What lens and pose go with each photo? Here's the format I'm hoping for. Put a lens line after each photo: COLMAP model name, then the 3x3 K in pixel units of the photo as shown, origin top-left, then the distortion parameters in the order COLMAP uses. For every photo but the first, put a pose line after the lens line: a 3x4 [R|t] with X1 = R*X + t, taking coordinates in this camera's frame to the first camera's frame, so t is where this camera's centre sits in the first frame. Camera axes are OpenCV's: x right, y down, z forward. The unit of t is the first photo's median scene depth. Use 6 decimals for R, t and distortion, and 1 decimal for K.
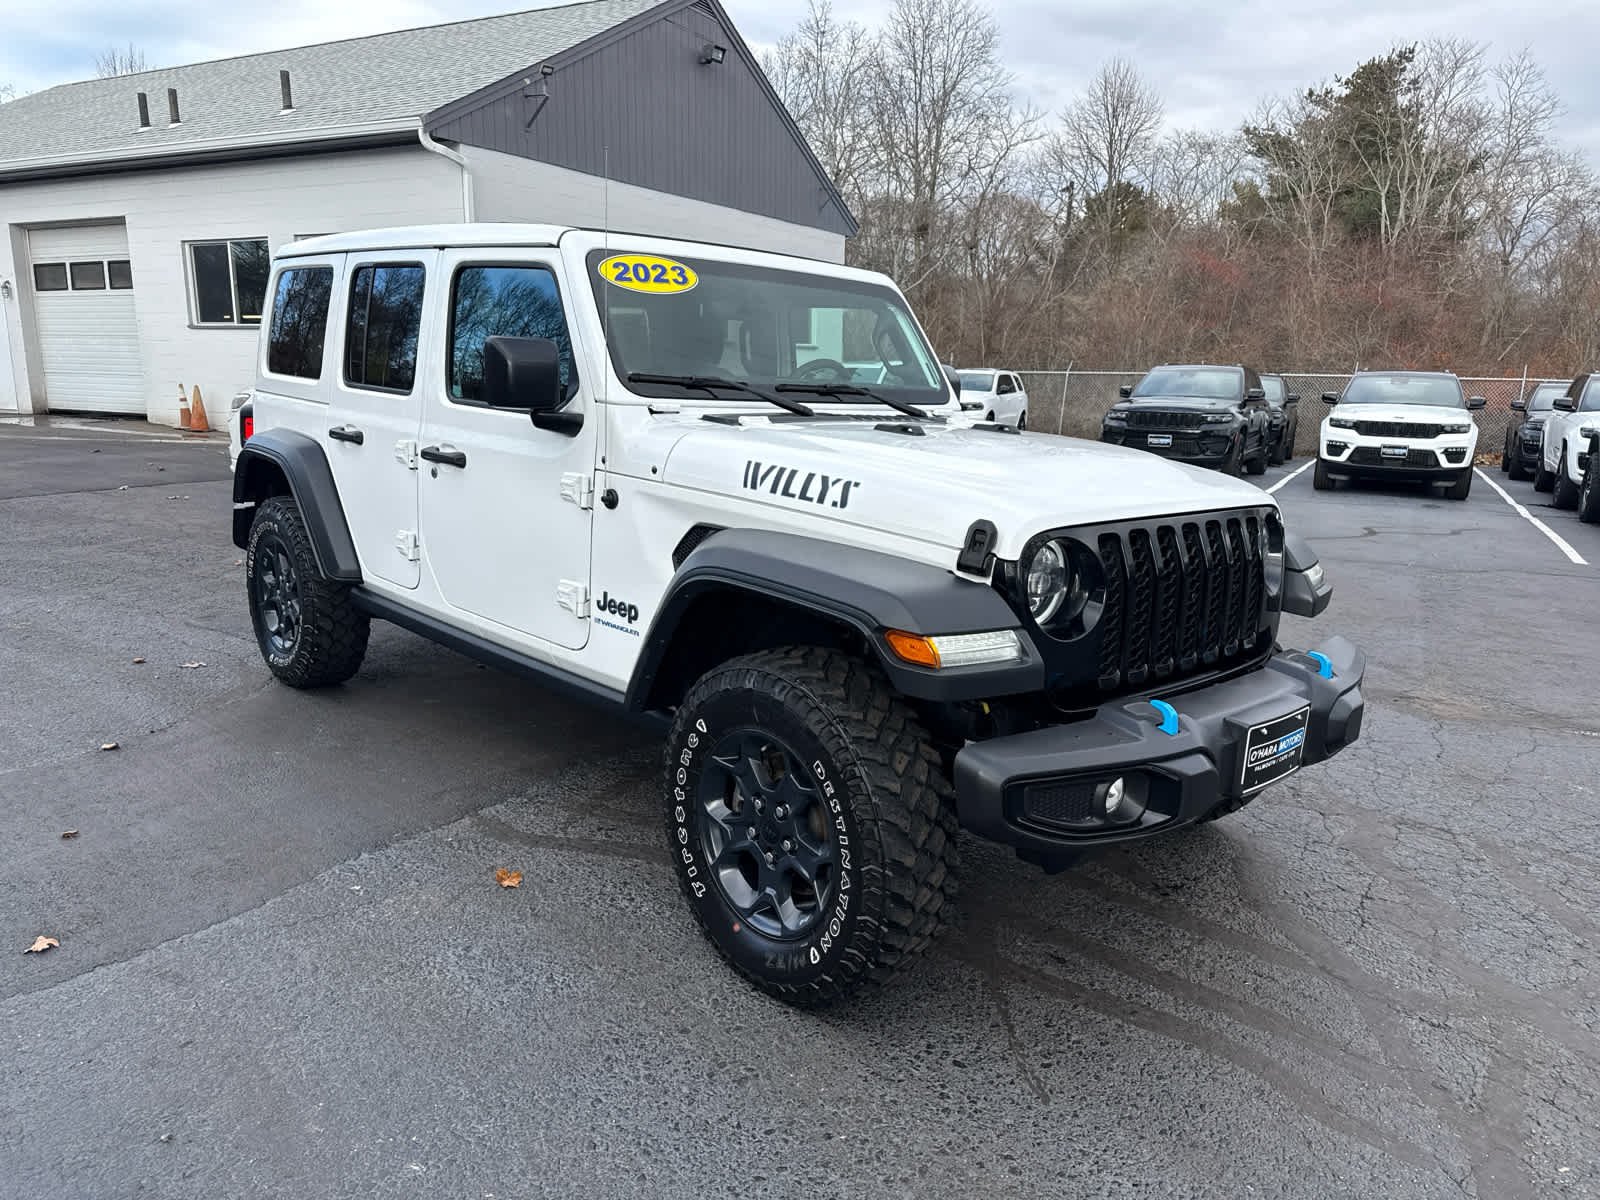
lens RADIAL K [[1118.8, 0, 832.3], [0, 1118.8, 602.0], [0, 0, 1]] dist [-0.002407, -0.002090]
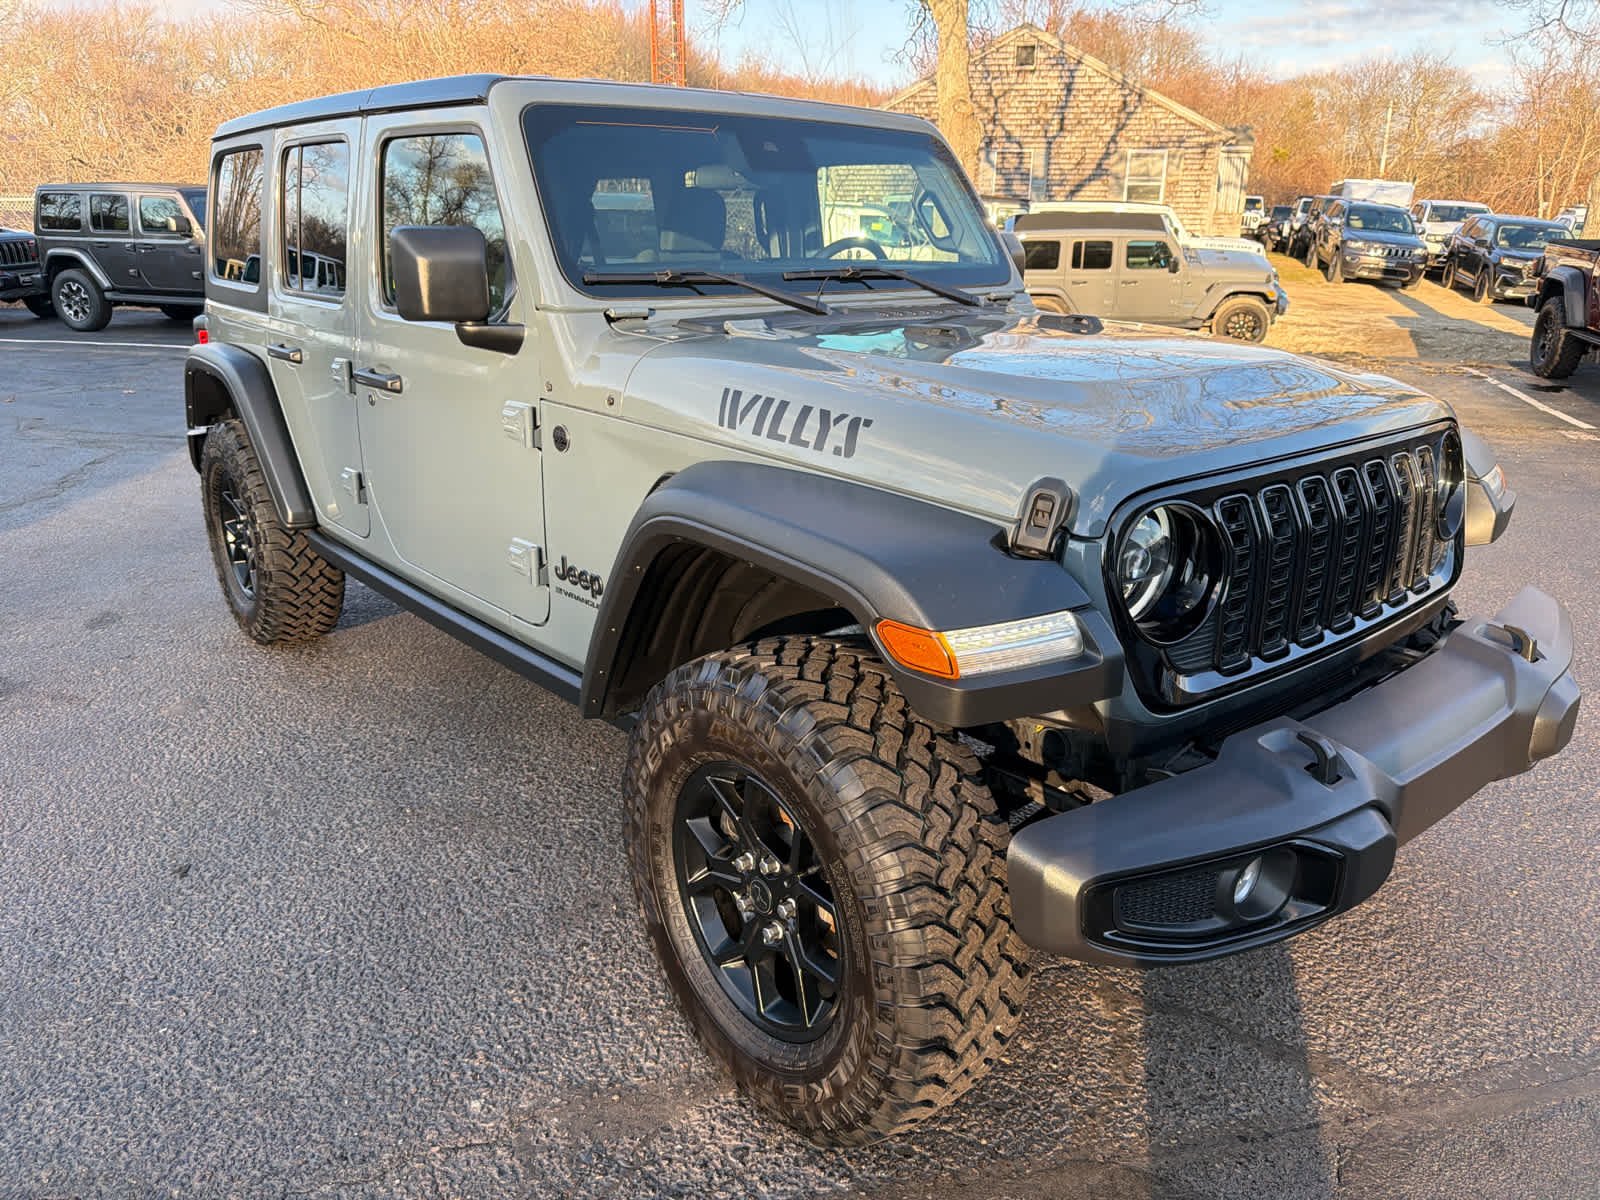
lens RADIAL K [[1139.6, 0, 805.1], [0, 1139.6, 619.6], [0, 0, 1]] dist [-0.001275, -0.007865]
pose [[0.996179, -0.018434, -0.085371, 0.038581], [0.028386, 0.992742, 0.116865, -0.062641], [0.082597, -0.118842, 0.989472, 0.254022]]
